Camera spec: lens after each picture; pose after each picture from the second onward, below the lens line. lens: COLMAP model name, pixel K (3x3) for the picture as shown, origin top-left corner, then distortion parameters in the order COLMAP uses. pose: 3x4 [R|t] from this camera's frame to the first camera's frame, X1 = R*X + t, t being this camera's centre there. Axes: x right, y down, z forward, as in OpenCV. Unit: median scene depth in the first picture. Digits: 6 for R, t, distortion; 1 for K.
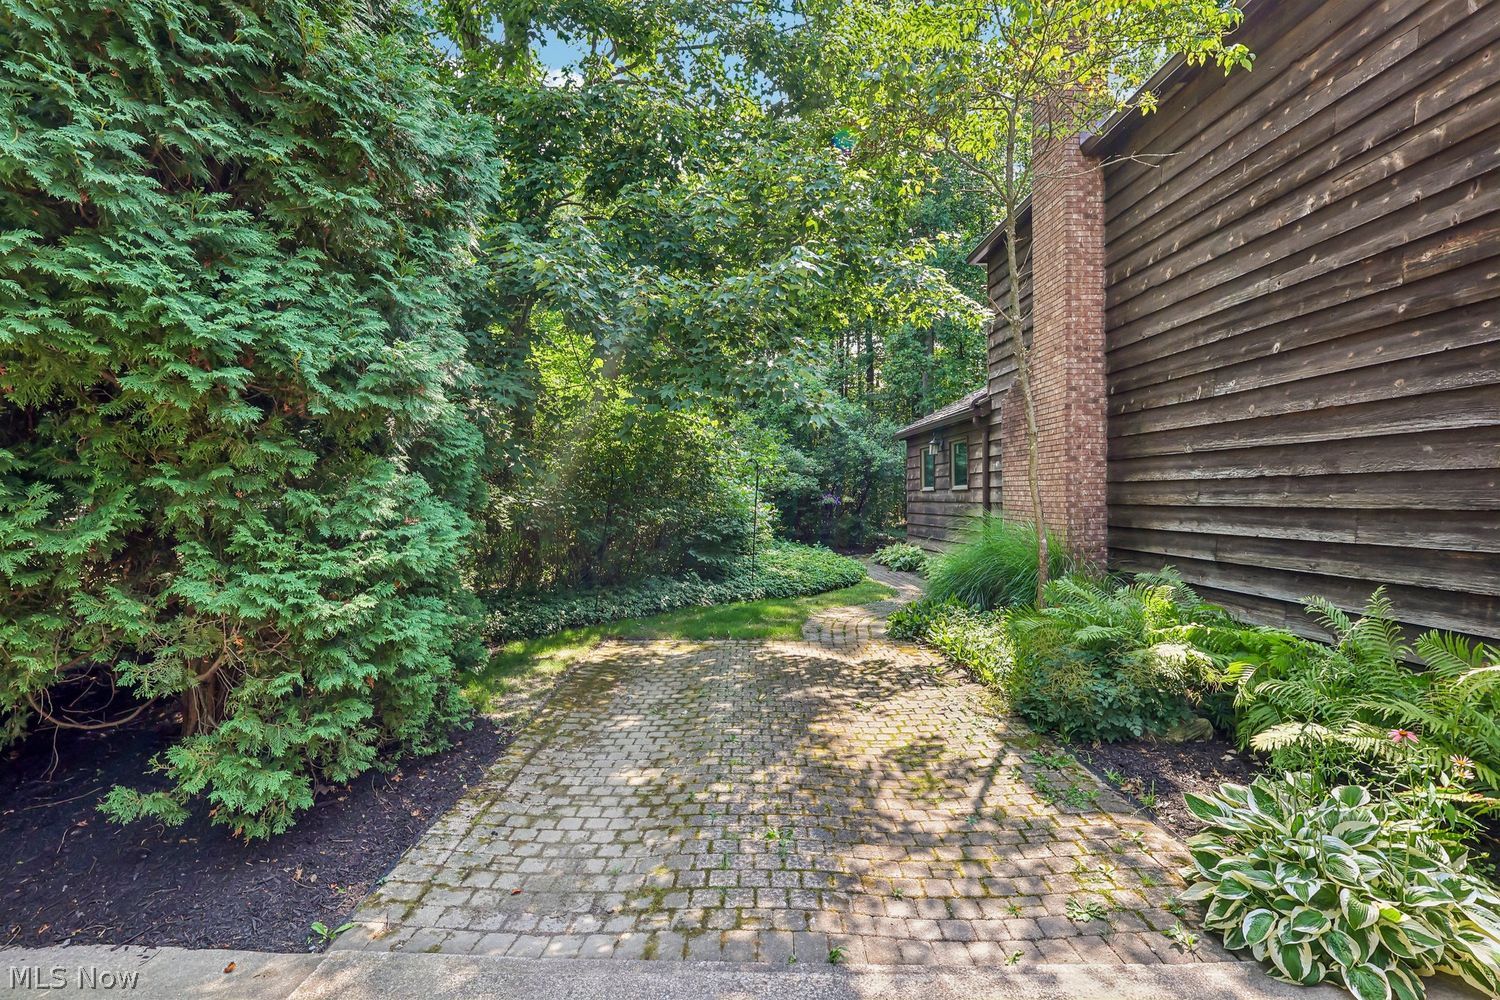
lens RADIAL K [[692.3, 0, 752.1], [0, 692.3, 498.0], [0, 0, 1]] dist [-0.004863, 0.003198]
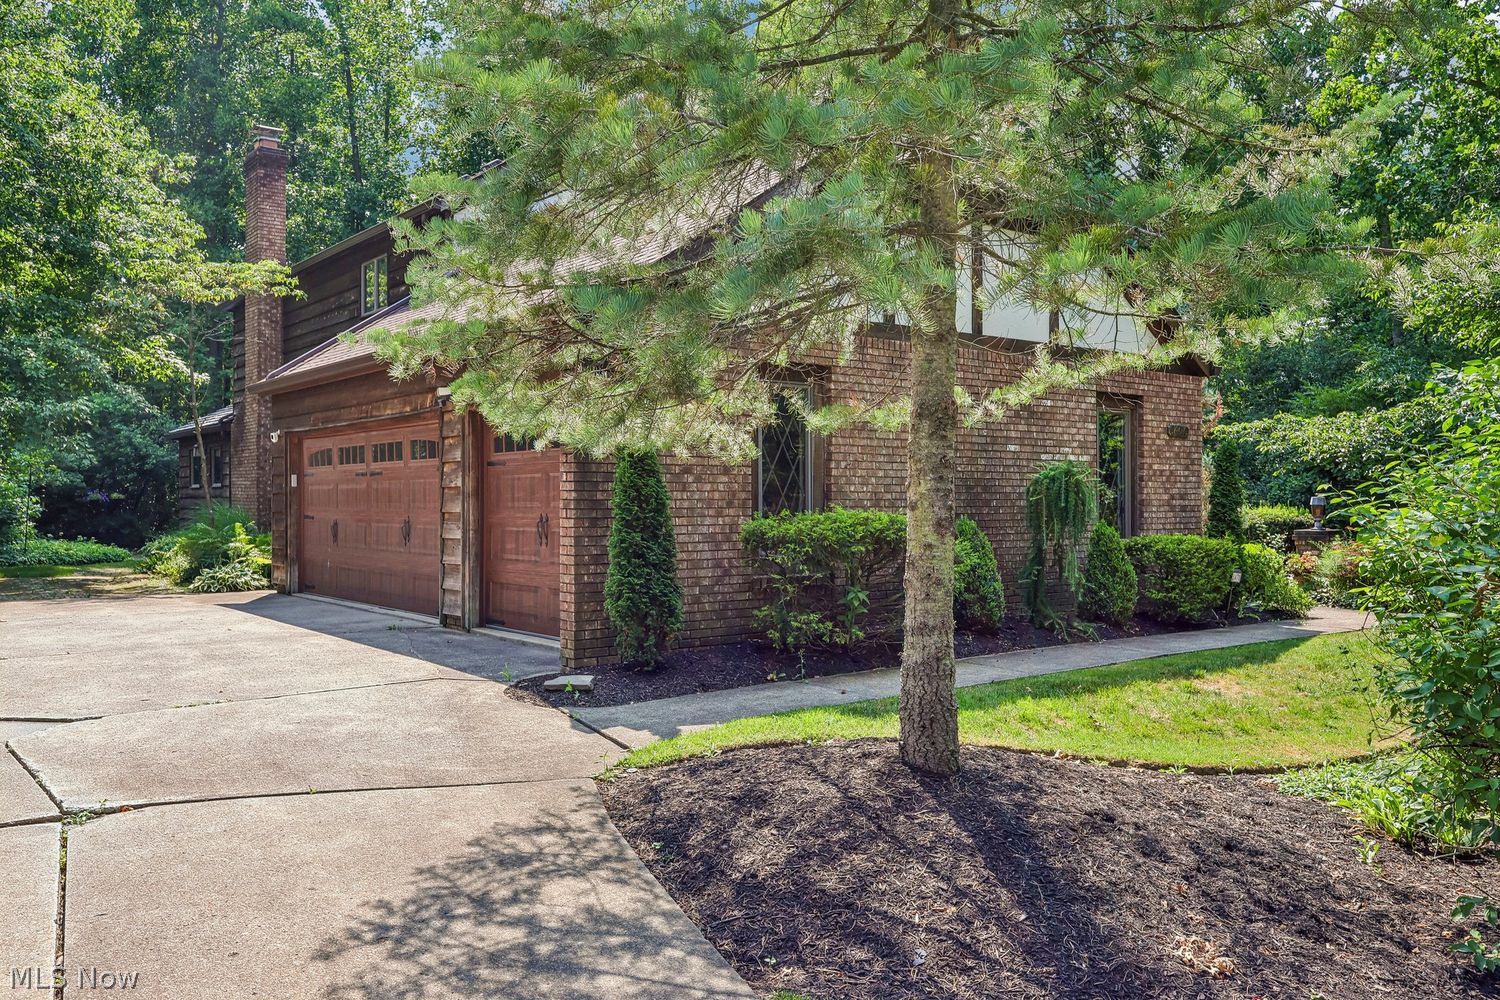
lens RADIAL K [[1179.9, 0, 752.4], [0, 1179.9, 501.2], [0, 0, 1]] dist [0.000109, 0.004083]
pose [[0.819821, 0.009707, 0.572538, -0.090294], [-0.006230, 0.999948, -0.008032, 0.017749], [-0.572586, 0.003018, 0.819839, -0.966762]]
